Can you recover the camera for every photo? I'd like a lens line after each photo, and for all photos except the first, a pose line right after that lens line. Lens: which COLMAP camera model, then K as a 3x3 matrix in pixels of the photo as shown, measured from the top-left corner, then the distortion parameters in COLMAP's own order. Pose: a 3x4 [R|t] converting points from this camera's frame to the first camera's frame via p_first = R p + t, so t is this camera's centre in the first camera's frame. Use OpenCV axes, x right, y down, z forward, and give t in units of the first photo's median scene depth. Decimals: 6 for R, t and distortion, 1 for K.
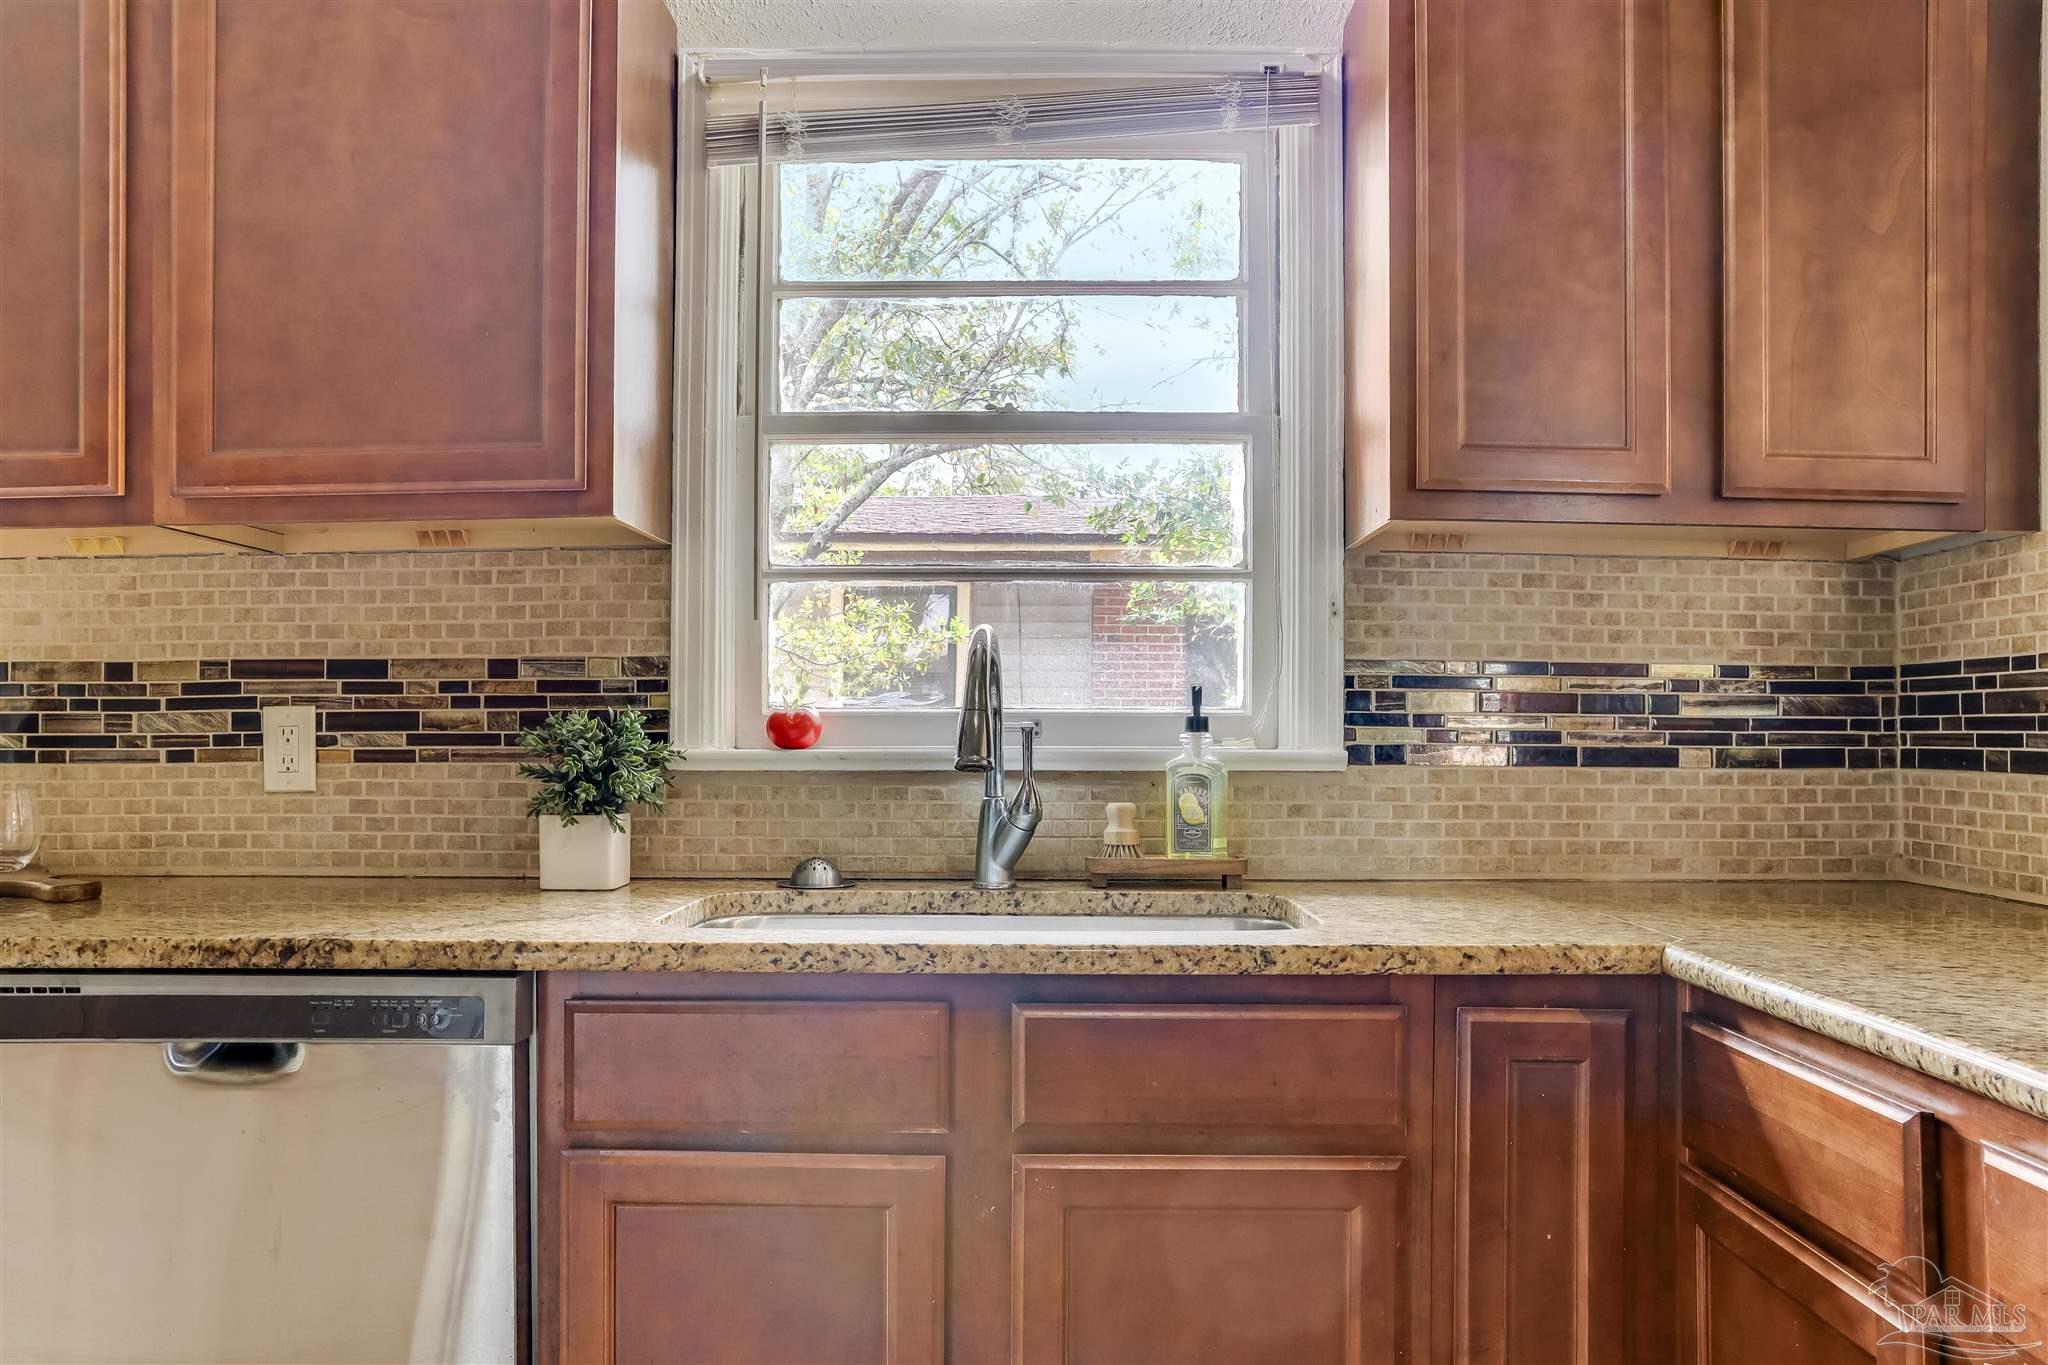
lens RADIAL K [[1431.5, 0, 1025.9], [0, 1431.5, 827.4], [0, 0, 1]] dist [-0.078970, -0.002977]
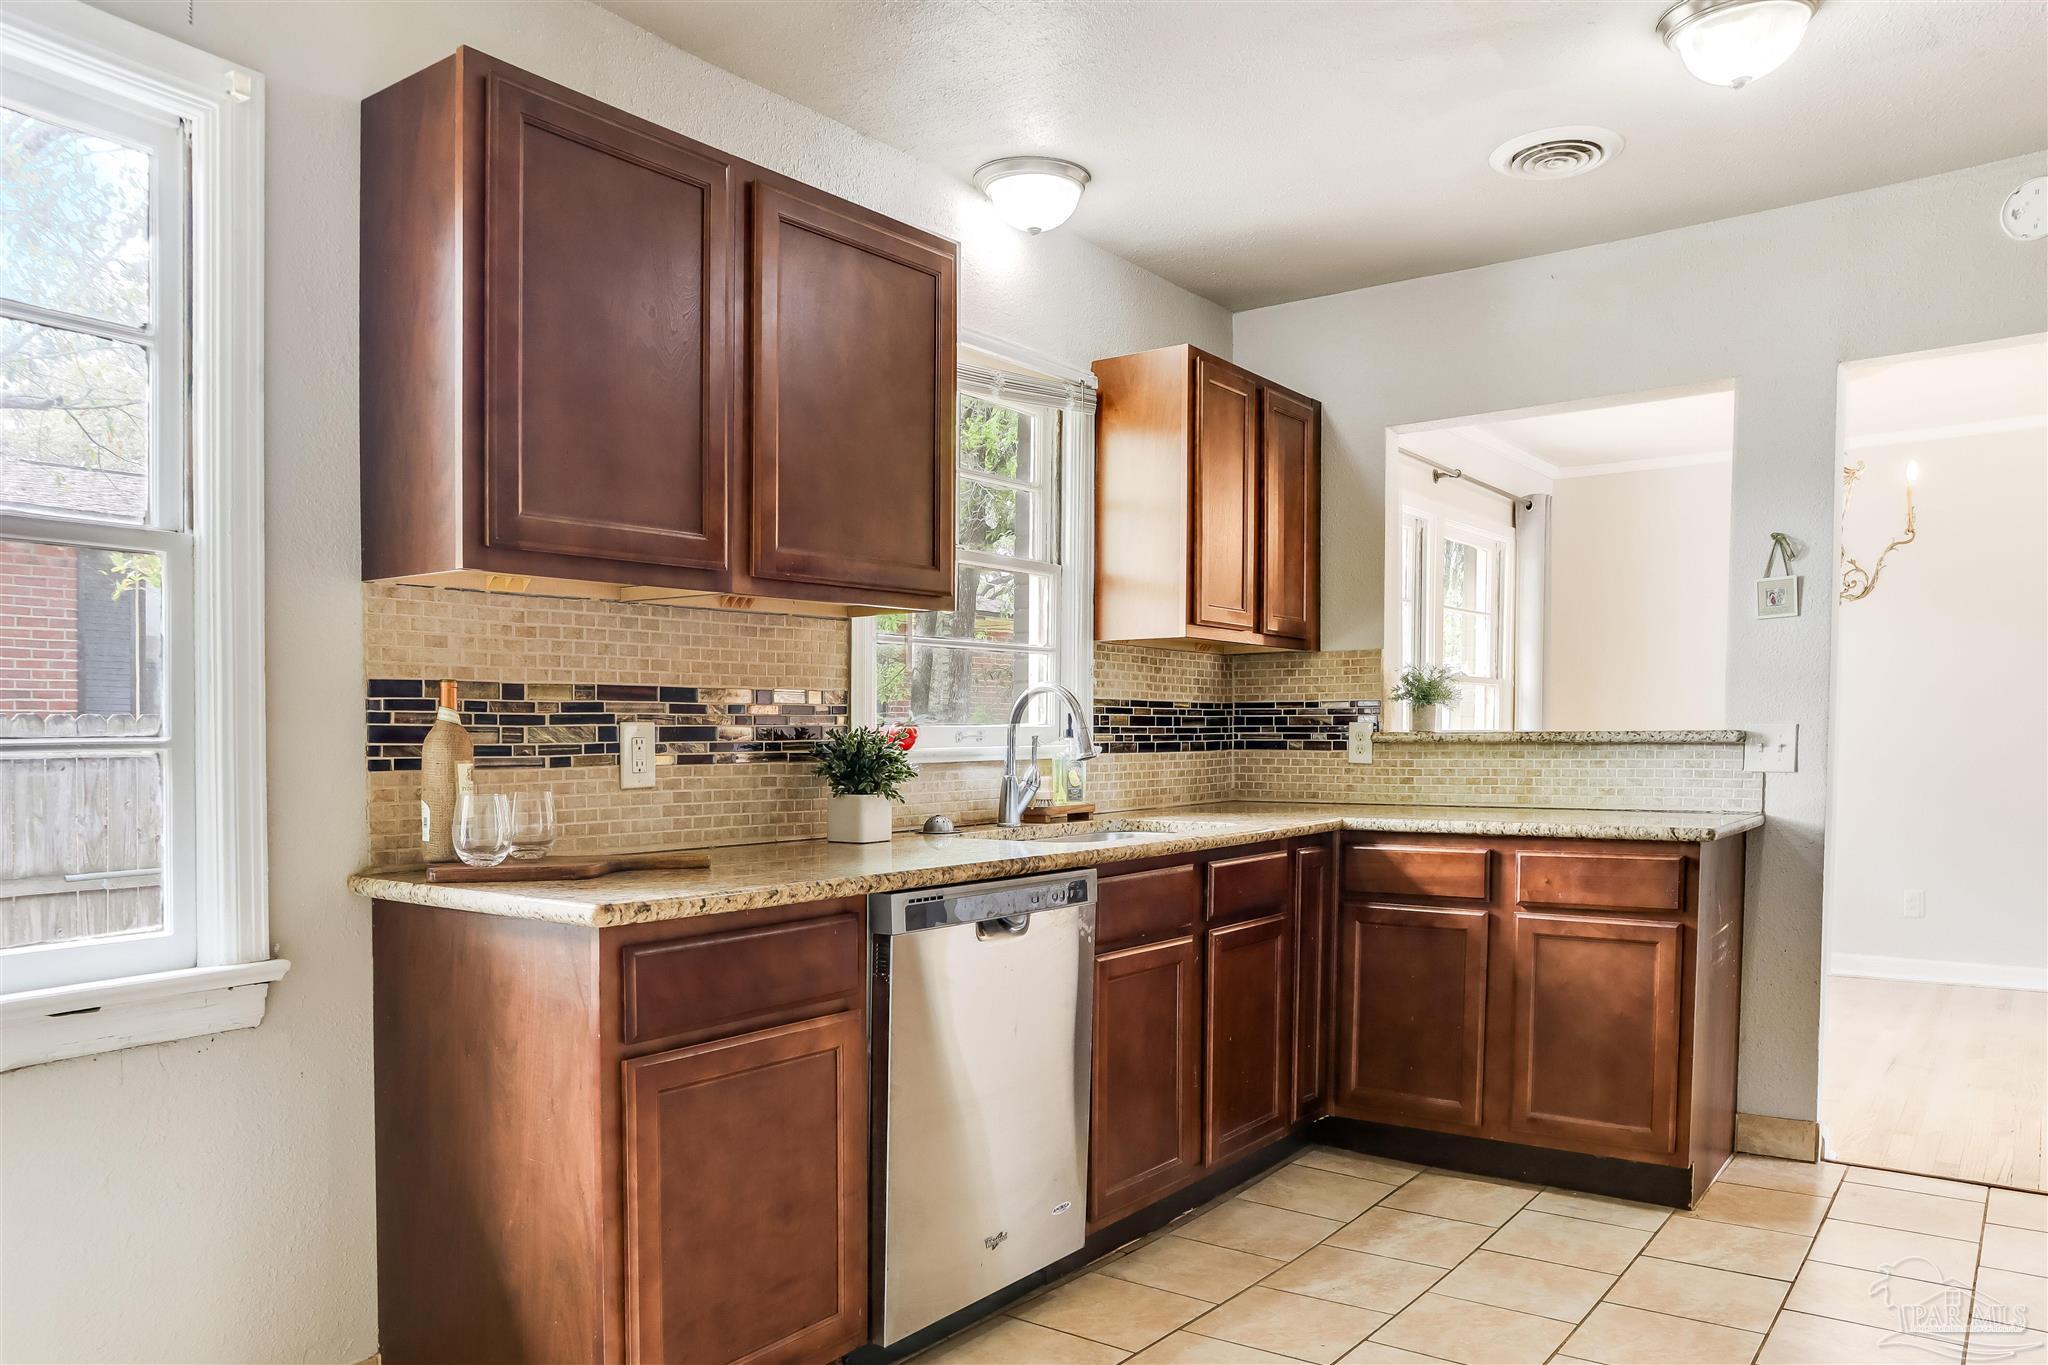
lens RADIAL K [[1431.5, 0, 1025.9], [0, 1431.5, 827.4], [0, 0, 1]] dist [-0.078970, -0.002977]
pose [[0.583473, -0.059754, 0.809931, -1.386170], [0.056352, 0.997865, 0.033024, -0.012727], [-0.810175, 0.026373, 0.585594, -0.055149]]
